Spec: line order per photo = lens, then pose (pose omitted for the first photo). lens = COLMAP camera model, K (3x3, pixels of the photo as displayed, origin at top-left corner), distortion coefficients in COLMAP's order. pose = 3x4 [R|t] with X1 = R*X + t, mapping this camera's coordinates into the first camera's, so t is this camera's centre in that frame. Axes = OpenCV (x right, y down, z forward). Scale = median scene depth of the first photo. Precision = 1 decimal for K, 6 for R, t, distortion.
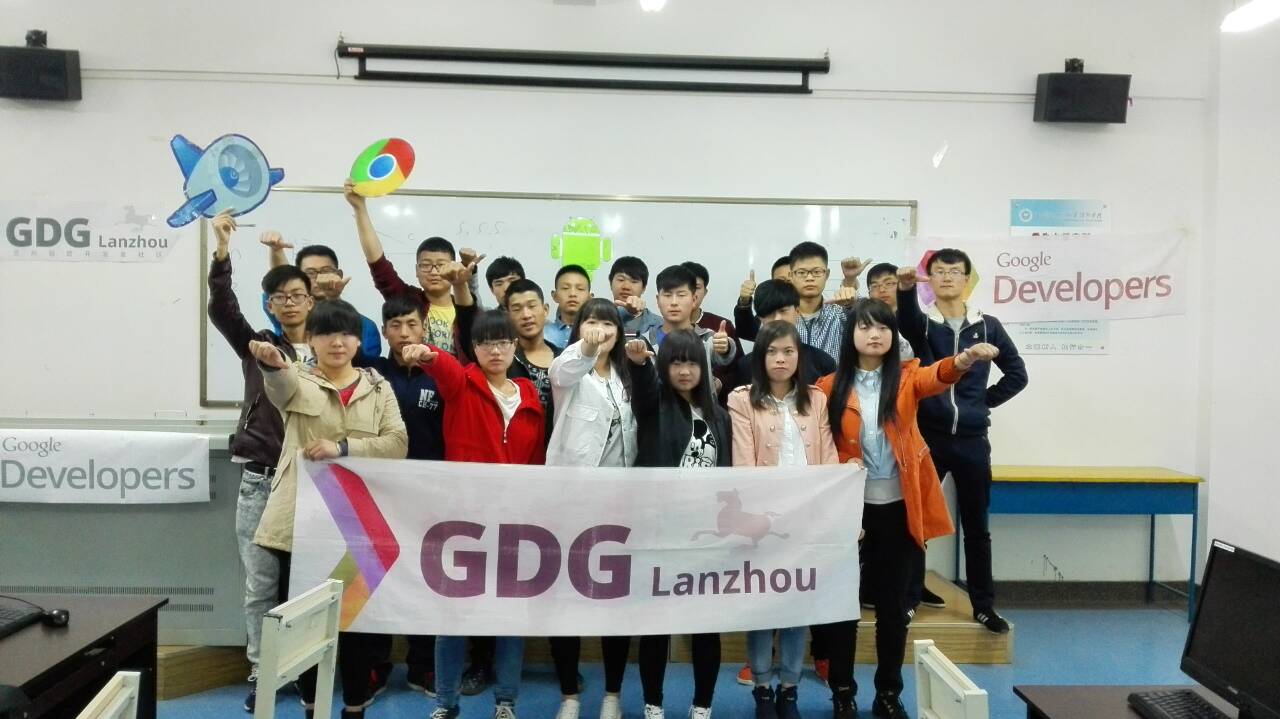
lens RADIAL K [[1034.5, 0, 646.1], [0, 1034.5, 364.6], [0, 0, 1]] dist [0.092766, -0.197537]
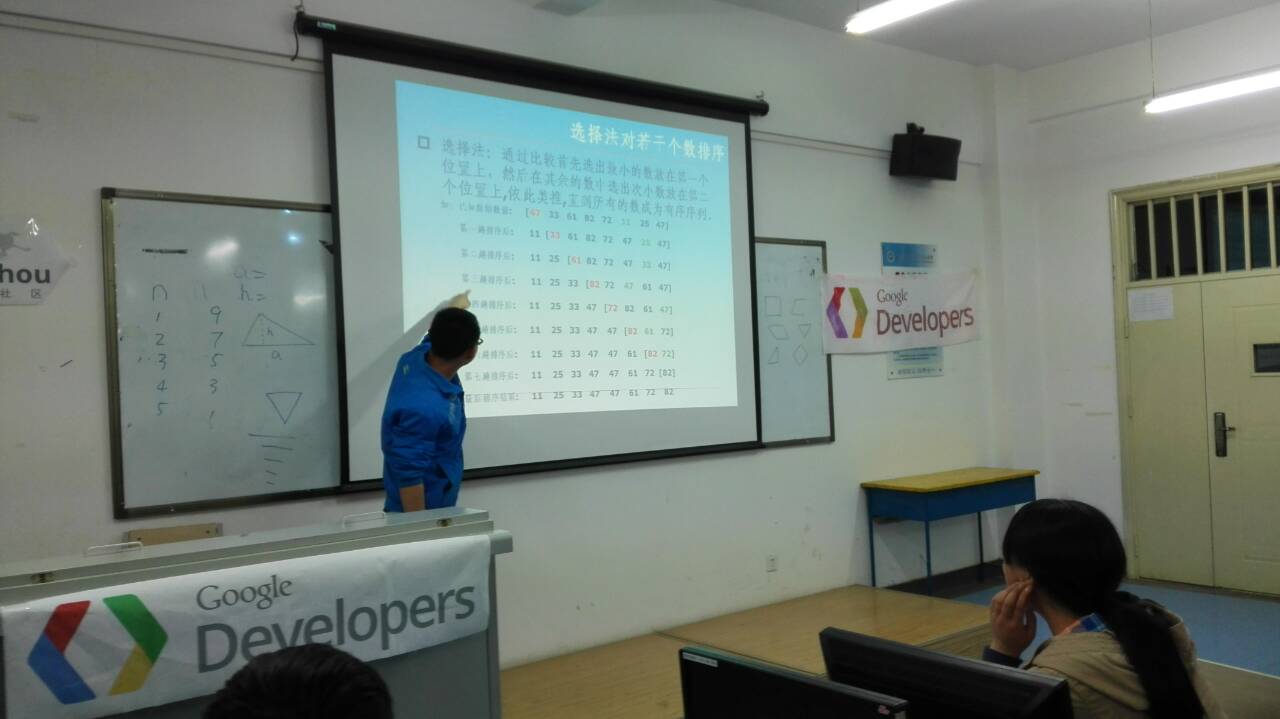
lens RADIAL K [[1034.5, 0, 646.1], [0, 1034.5, 364.6], [0, 0, 1]] dist [0.092766, -0.197537]
pose [[0.812156, -0.043462, 0.581819, -0.537746], [0.071055, 0.997167, -0.024696, -0.017840], [-0.579097, 0.061398, 0.812943, 0.254399]]
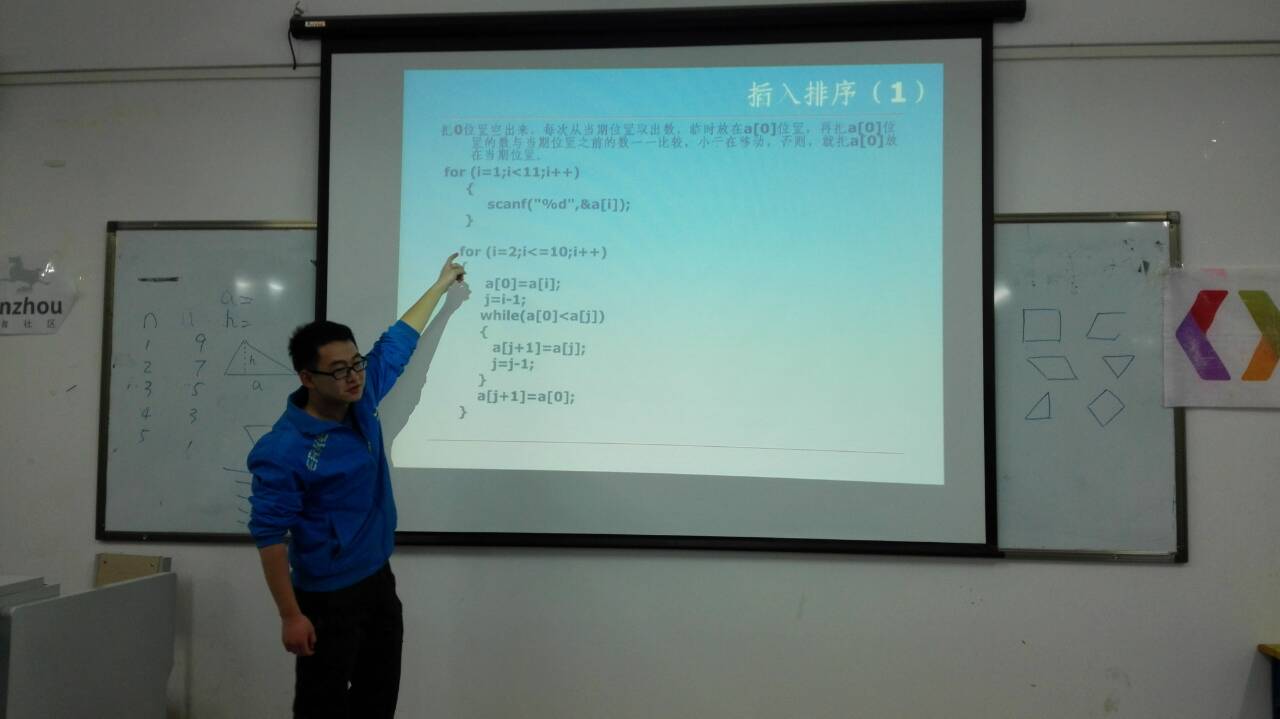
lens RADIAL K [[1114.4, 0, 640.0], [0, 1114.4, 359.5], [0, 0, 1]] dist [0.117805, -0.270672]
pose [[0.988037, -0.017166, -0.153261, 0.046637], [0.002766, 0.995598, -0.093680, -0.007925], [0.154194, 0.092136, 0.983735, 0.311598]]
